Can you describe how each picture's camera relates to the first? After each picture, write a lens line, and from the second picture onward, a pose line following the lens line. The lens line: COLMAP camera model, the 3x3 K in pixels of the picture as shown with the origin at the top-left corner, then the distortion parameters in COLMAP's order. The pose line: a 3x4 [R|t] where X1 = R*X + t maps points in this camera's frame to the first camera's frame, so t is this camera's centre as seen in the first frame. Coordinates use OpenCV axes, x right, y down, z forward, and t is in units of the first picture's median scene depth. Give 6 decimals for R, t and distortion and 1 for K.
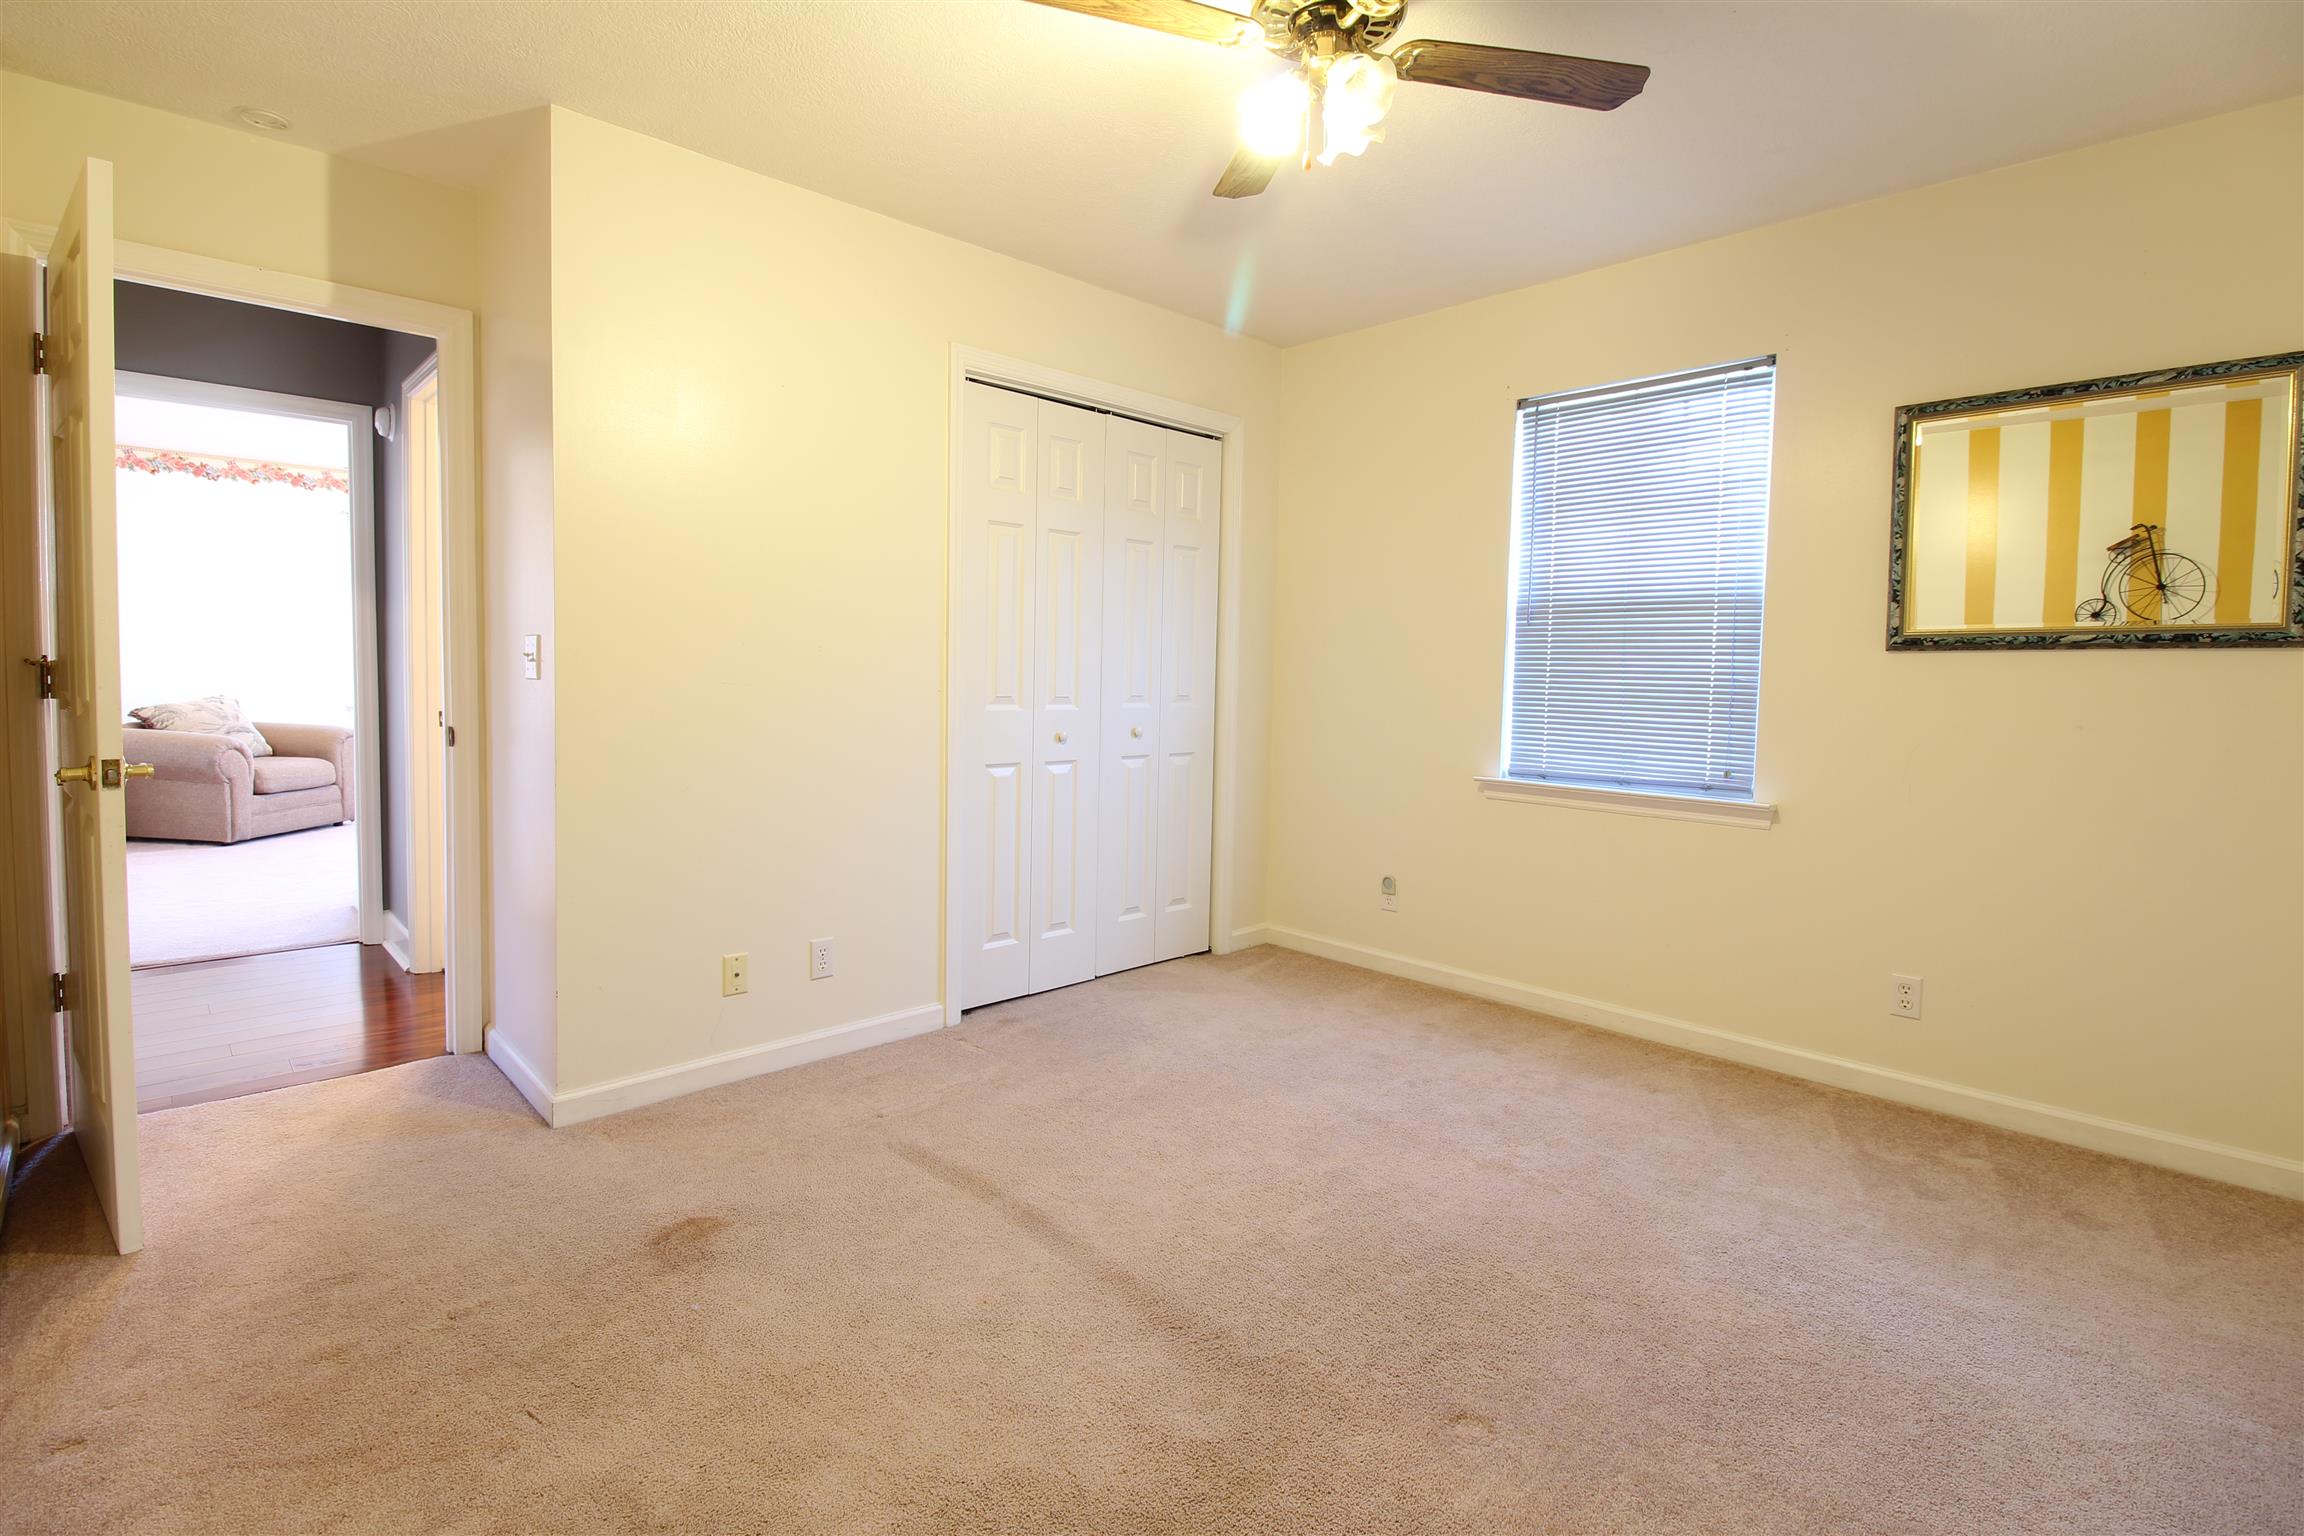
lens RADIAL K [[1066.9, 0, 1151.5], [0, 1066.9, 754.4], [0, 0, 1]] dist [-0.003626, -0.010453]
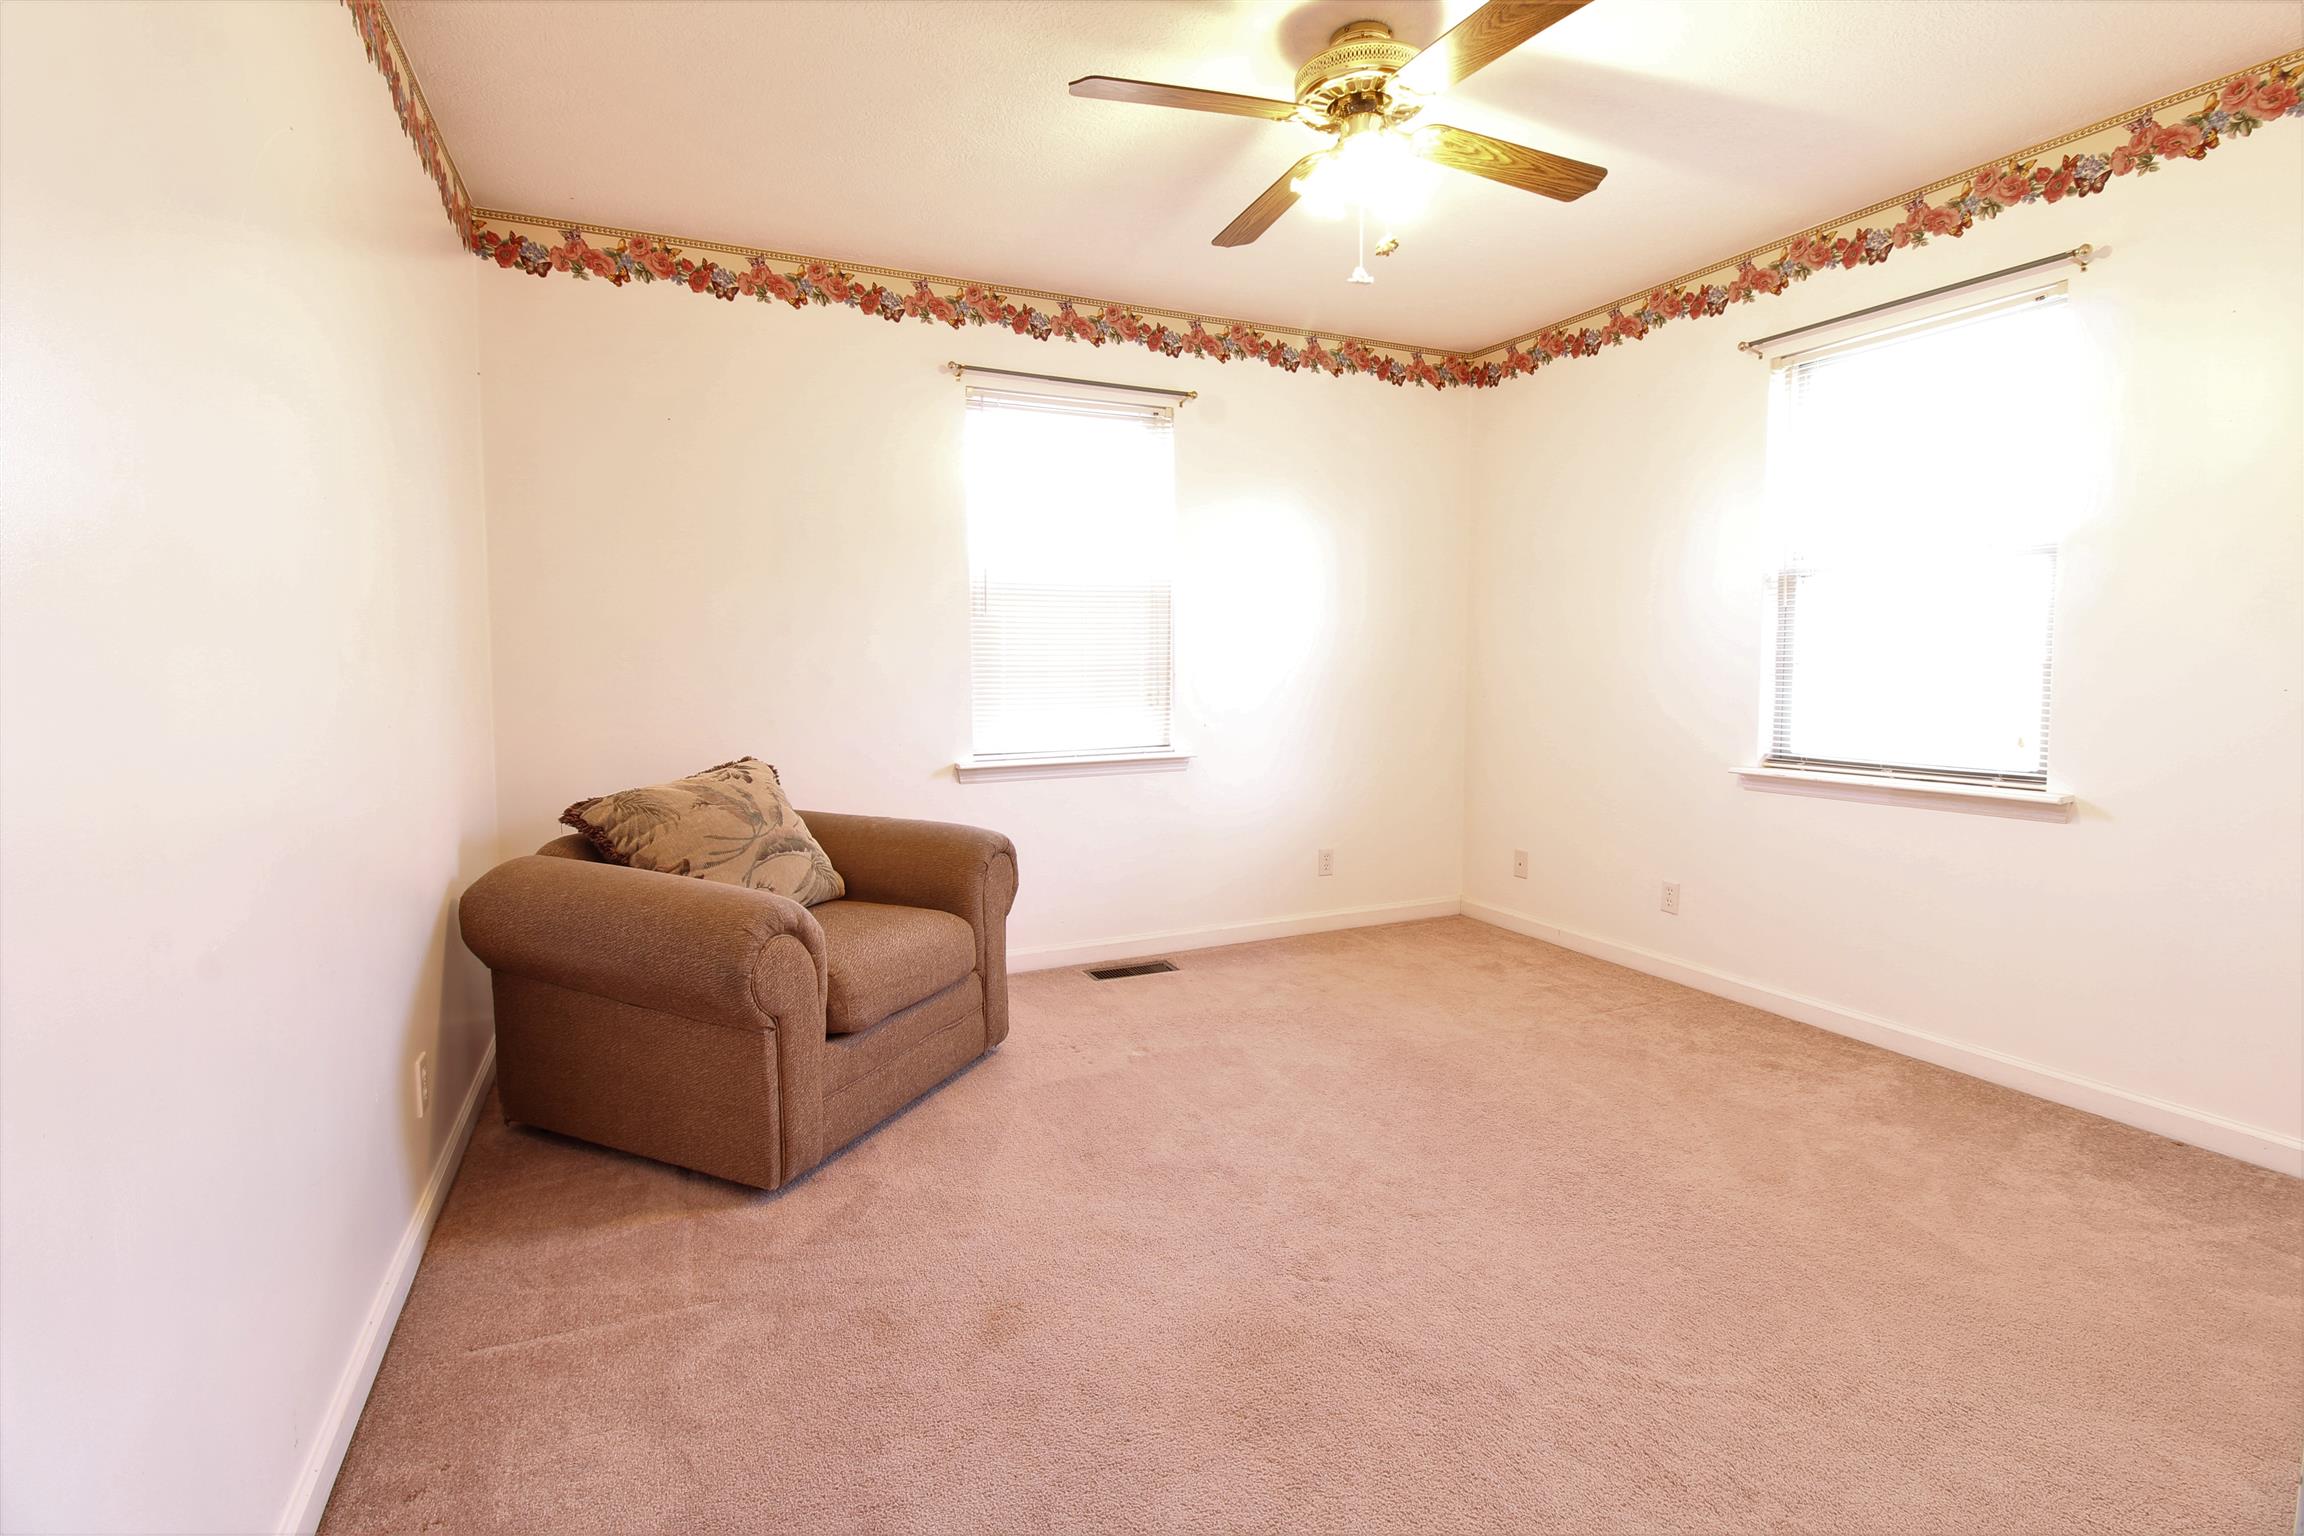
lens RADIAL K [[1064.9, 0, 1152.3], [0, 1064.9, 749.4], [0, 0, 1]] dist [0.009174, -0.024592]
pose [[0.944151, -0.002446, -0.329503, -0.586806], [0.002922, 0.999995, 0.000951, -0.062233], [0.329499, -0.001861, 0.944154, 0.650871]]
